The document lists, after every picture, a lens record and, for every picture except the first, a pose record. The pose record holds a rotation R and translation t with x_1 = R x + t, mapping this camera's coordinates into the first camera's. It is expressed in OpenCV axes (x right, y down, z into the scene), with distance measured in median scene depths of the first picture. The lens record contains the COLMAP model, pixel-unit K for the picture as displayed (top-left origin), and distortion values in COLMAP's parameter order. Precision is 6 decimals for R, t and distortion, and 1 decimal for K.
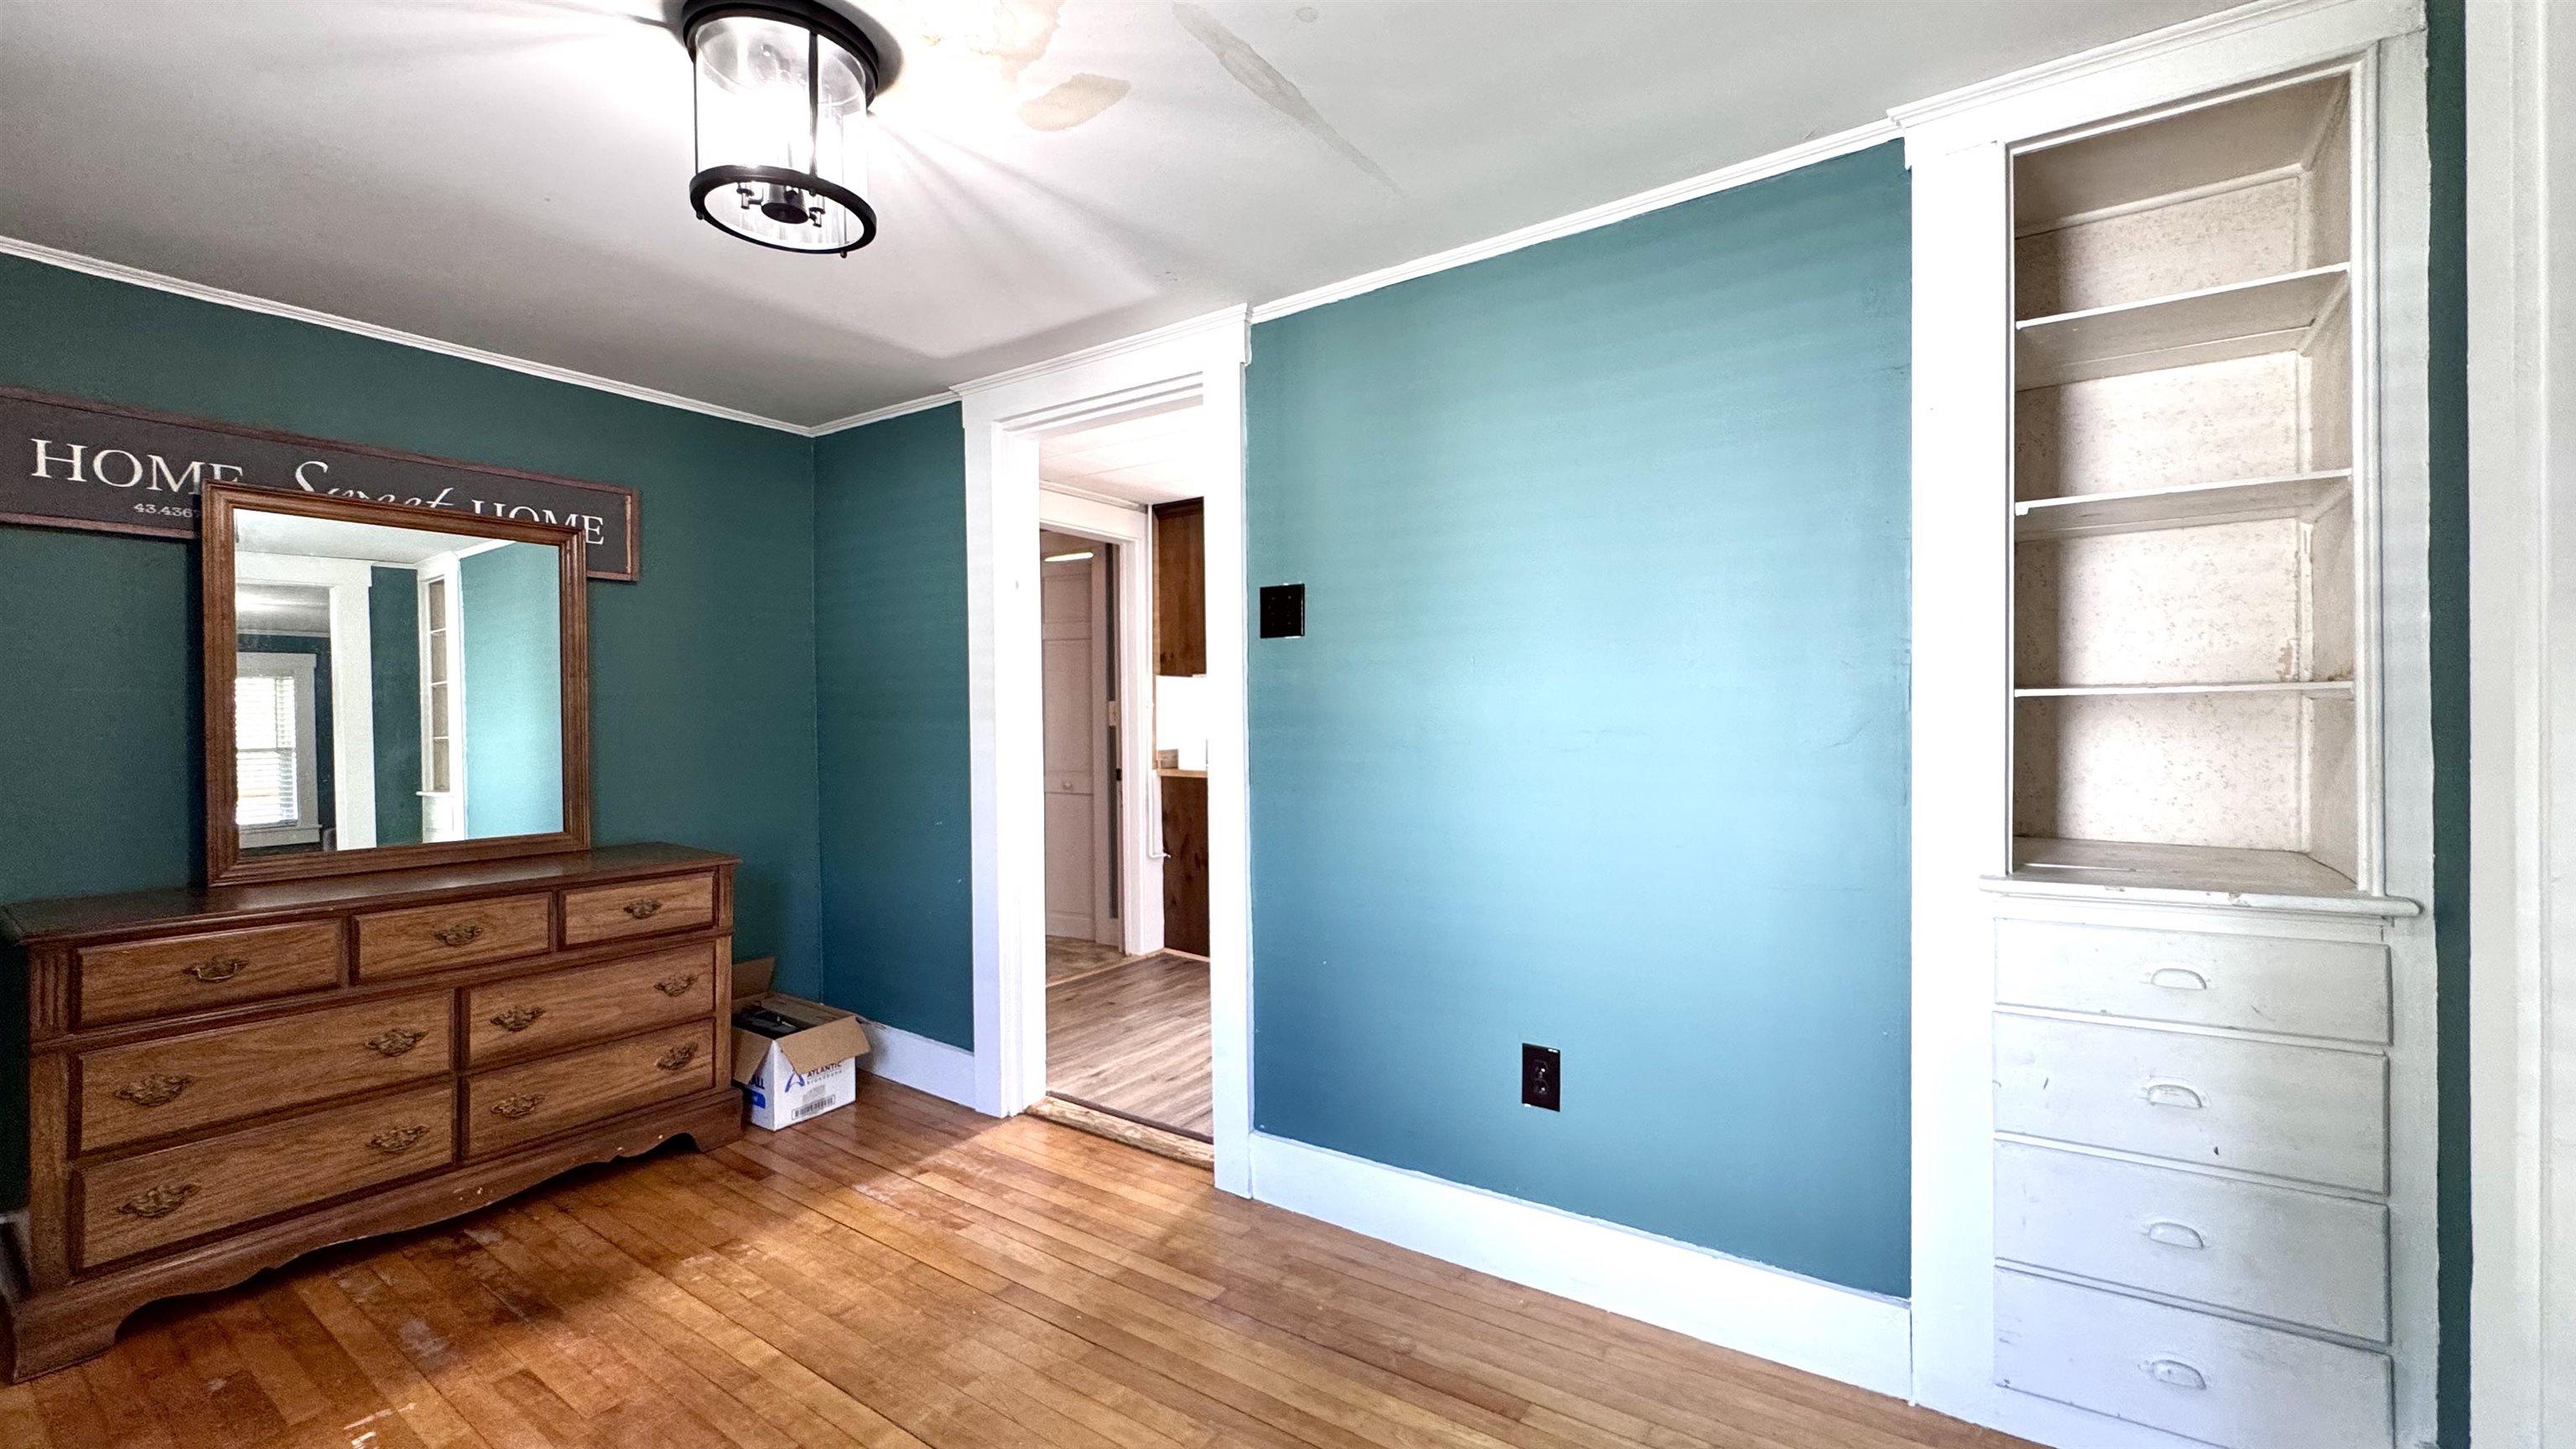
lens RADIAL K [[1030.5, 0, 1286.1], [0, 1030.5, 715.2], [0, 0, 1]] dist [-0.002775, 0.000553]
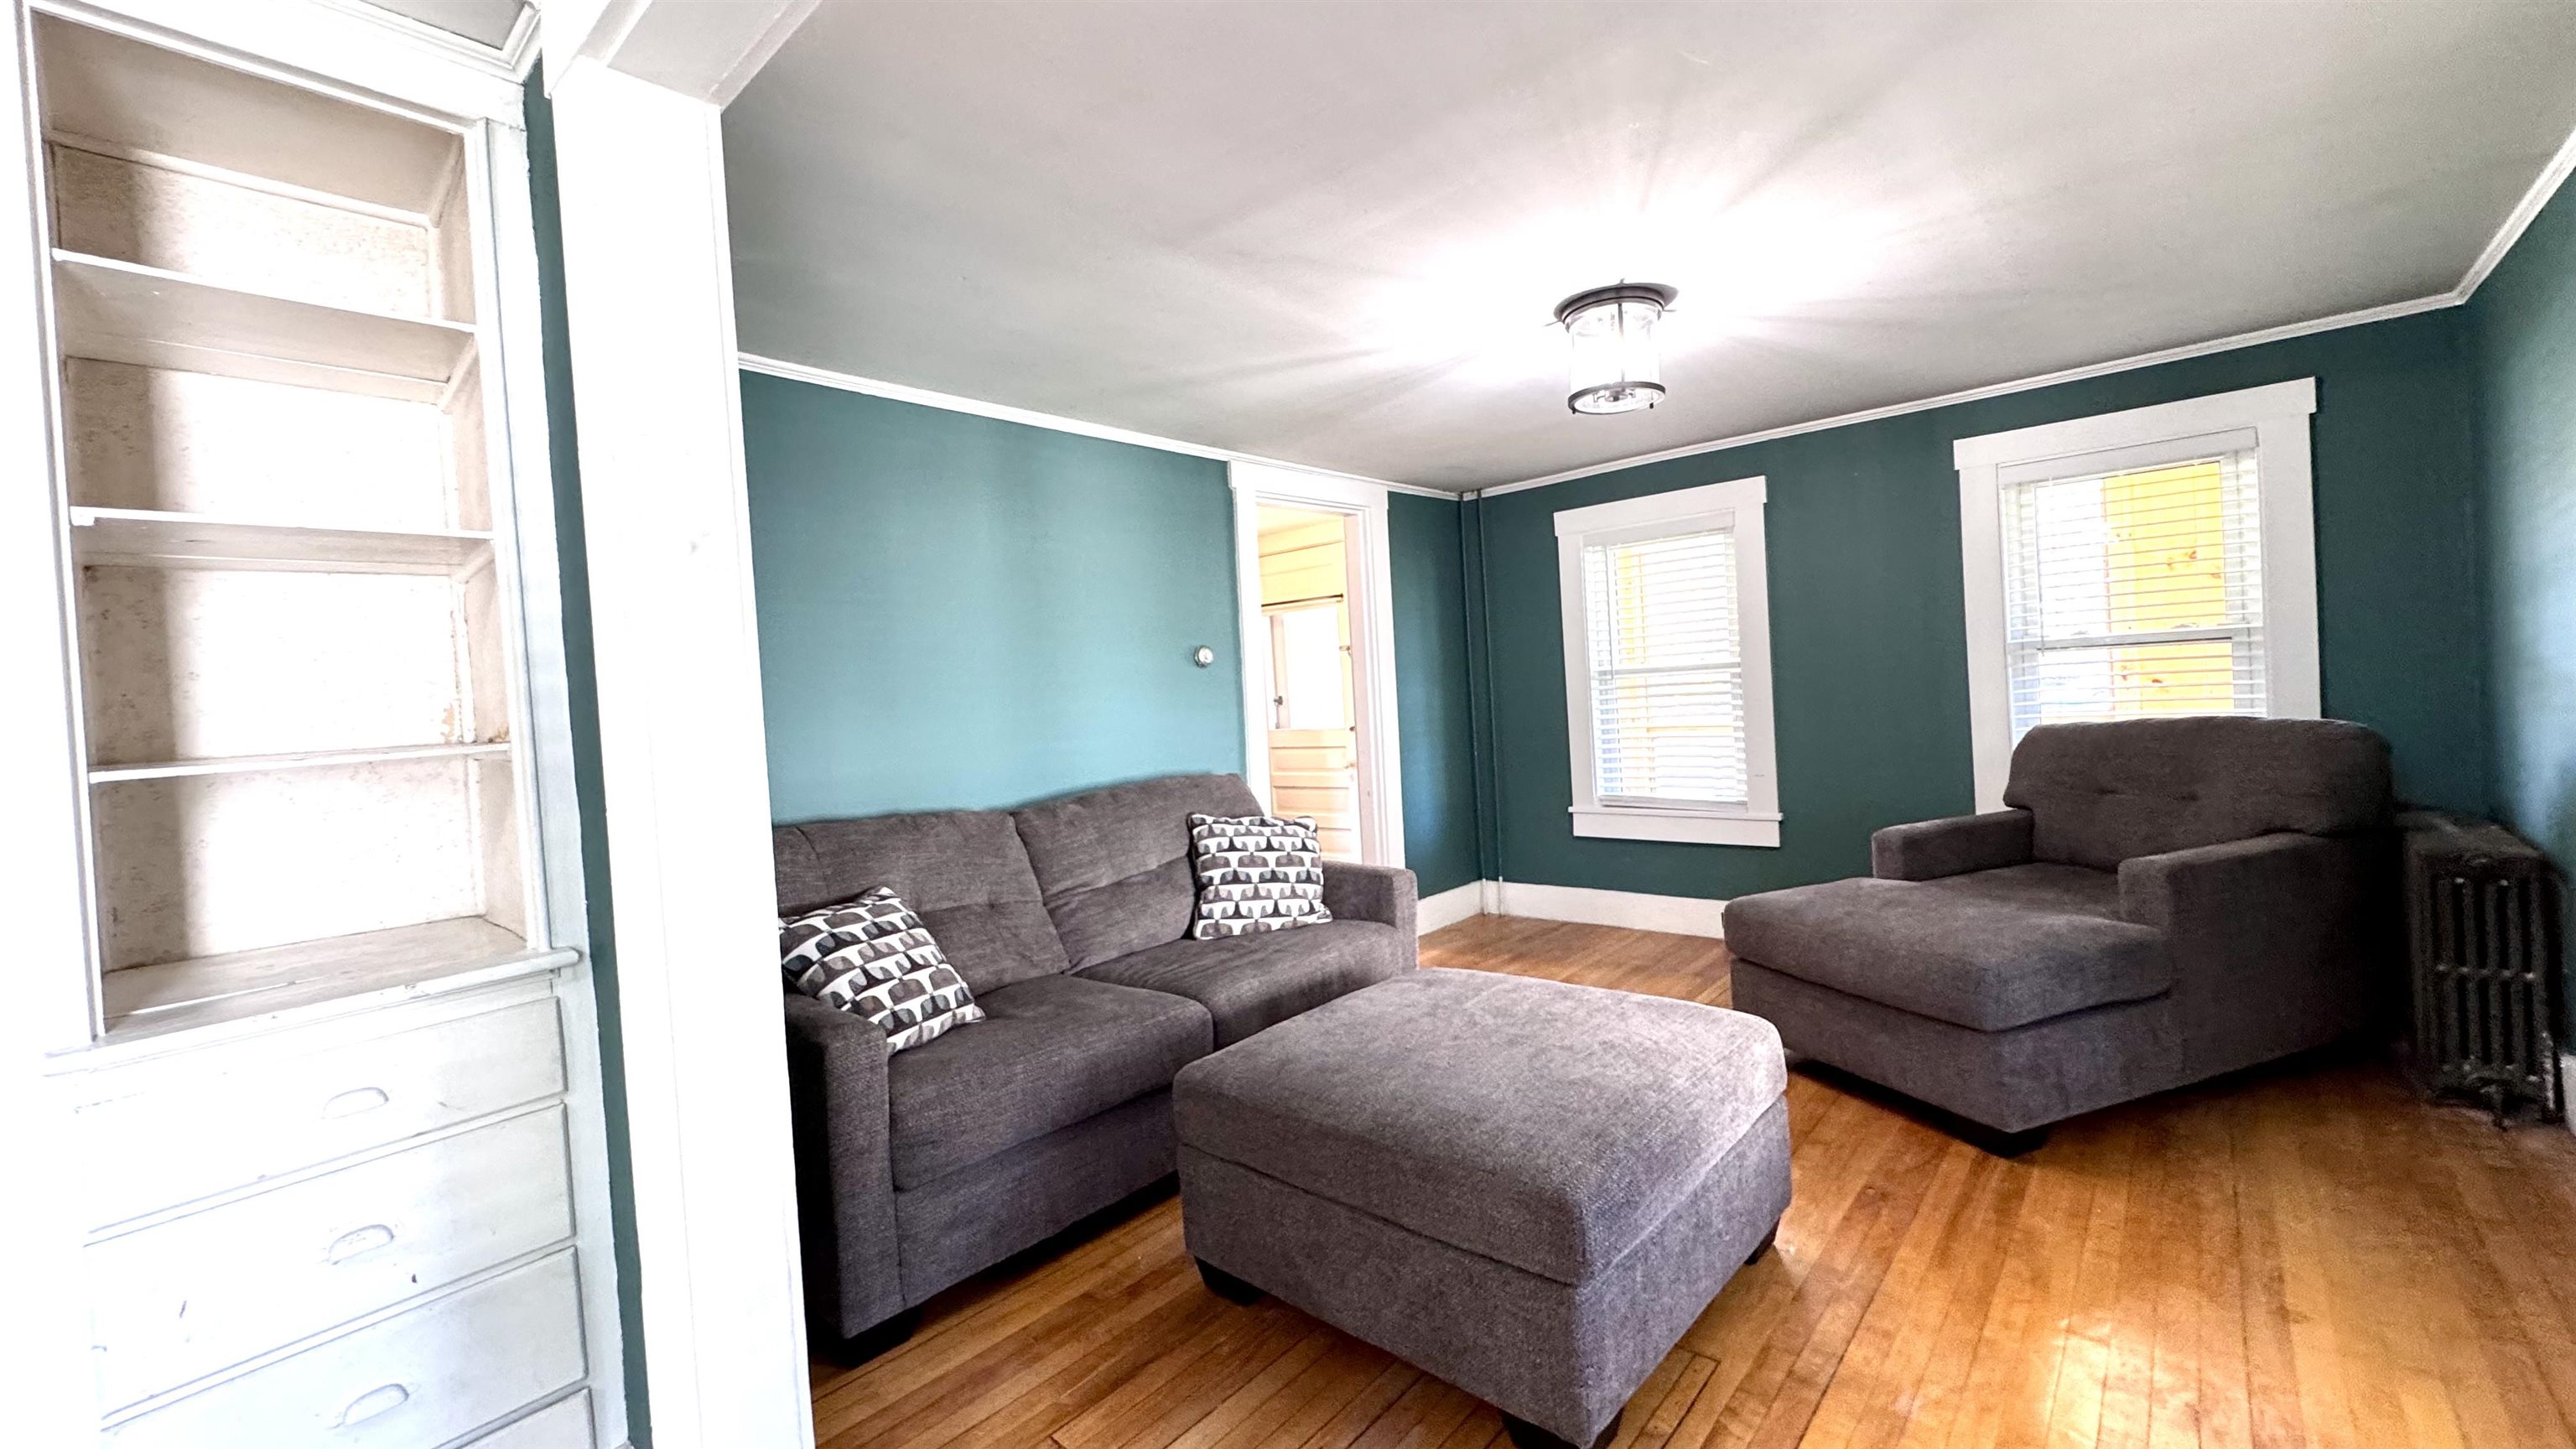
lens RADIAL K [[1030.5, 0, 1286.1], [0, 1030.5, 715.2], [0, 0, 1]] dist [-0.002775, 0.000553]
pose [[0.125212, -0.014305, 0.992027, 0.127240], [0.067894, 0.997676, 0.005817, -0.014057], [-0.989804, 0.066624, 0.125892, 0.112581]]
